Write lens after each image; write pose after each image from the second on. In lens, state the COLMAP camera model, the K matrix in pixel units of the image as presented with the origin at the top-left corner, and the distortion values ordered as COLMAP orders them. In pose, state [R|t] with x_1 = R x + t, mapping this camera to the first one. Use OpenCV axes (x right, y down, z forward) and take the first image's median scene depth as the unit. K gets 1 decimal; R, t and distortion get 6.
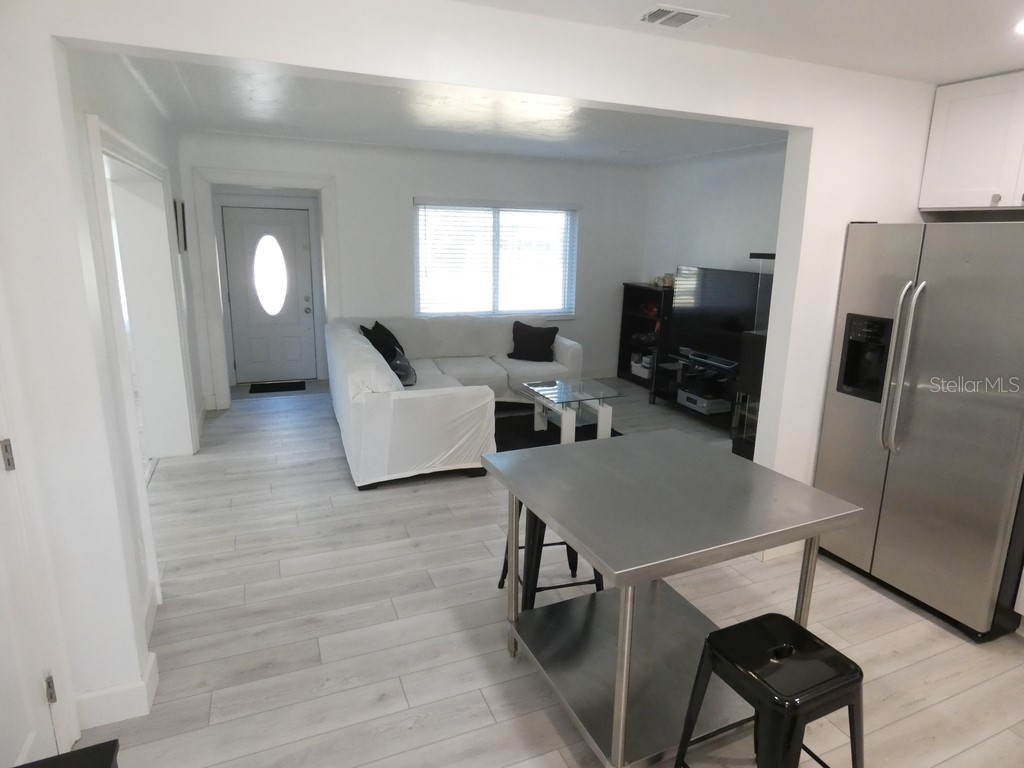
lens RADIAL K [[613.6, 0, 503.8], [0, 613.6, 387.9], [0, 0, 1]] dist [-0.001847, 0.003086]
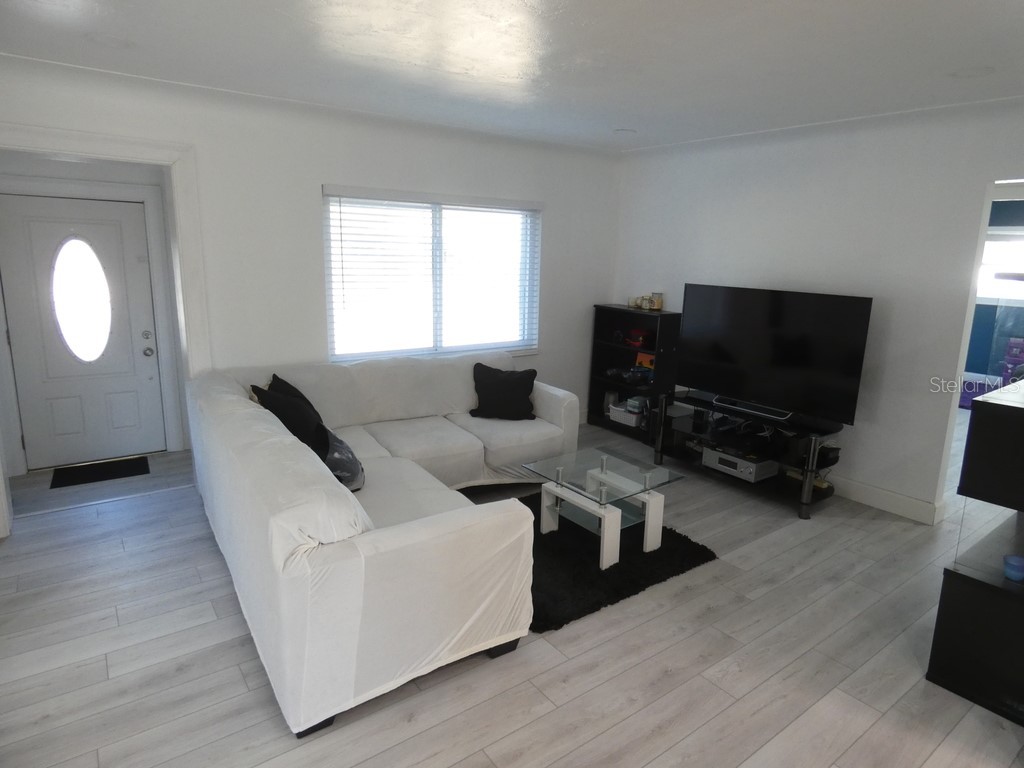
lens RADIAL K [[613.6, 0, 508.5], [0, 613.6, 381.4], [0, 0, 1]] dist [-0.001847, 0.003086]
pose [[0.970471, -0.045558, 0.236875, -0.115847], [0.052289, 0.998385, -0.022208, -0.070322], [-0.235481, 0.033938, 0.971286, 0.305301]]
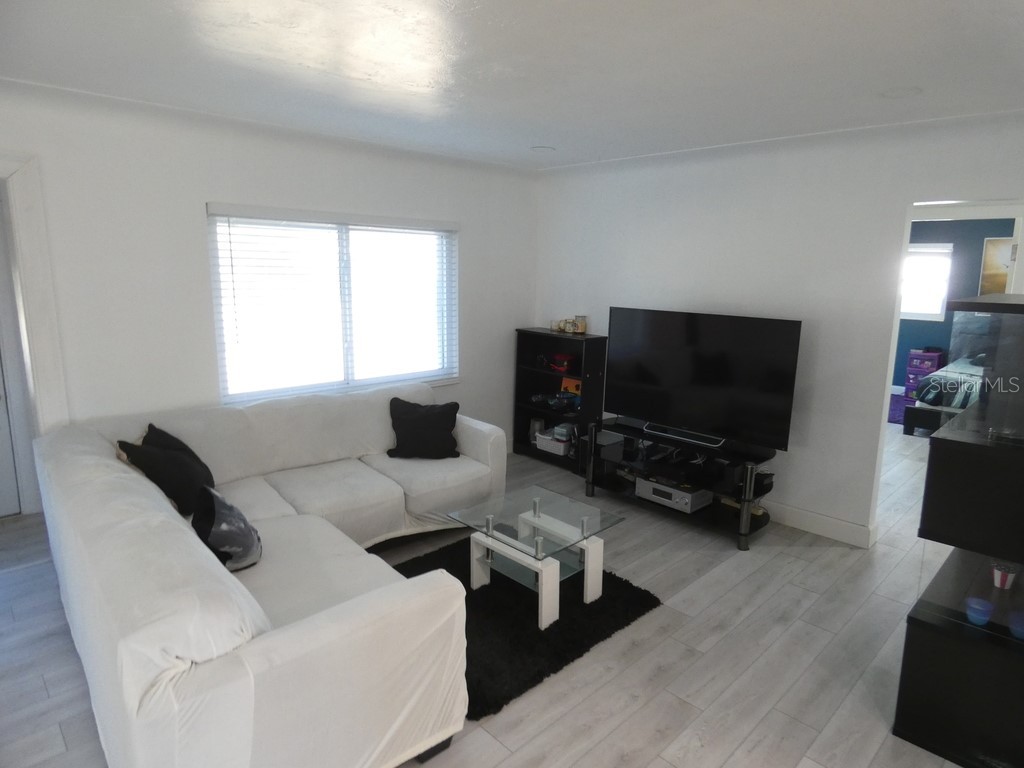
lens RADIAL K [[613.6, 0, 510.9], [0, 613.6, 379.9], [0, 0, 1]] dist [-0.001847, 0.003086]
pose [[0.927019, -0.070719, 0.368287, -0.103251], [0.092077, 0.994919, -0.040722, -0.090614], [-0.363535, 0.071660, 0.928820, 0.356822]]
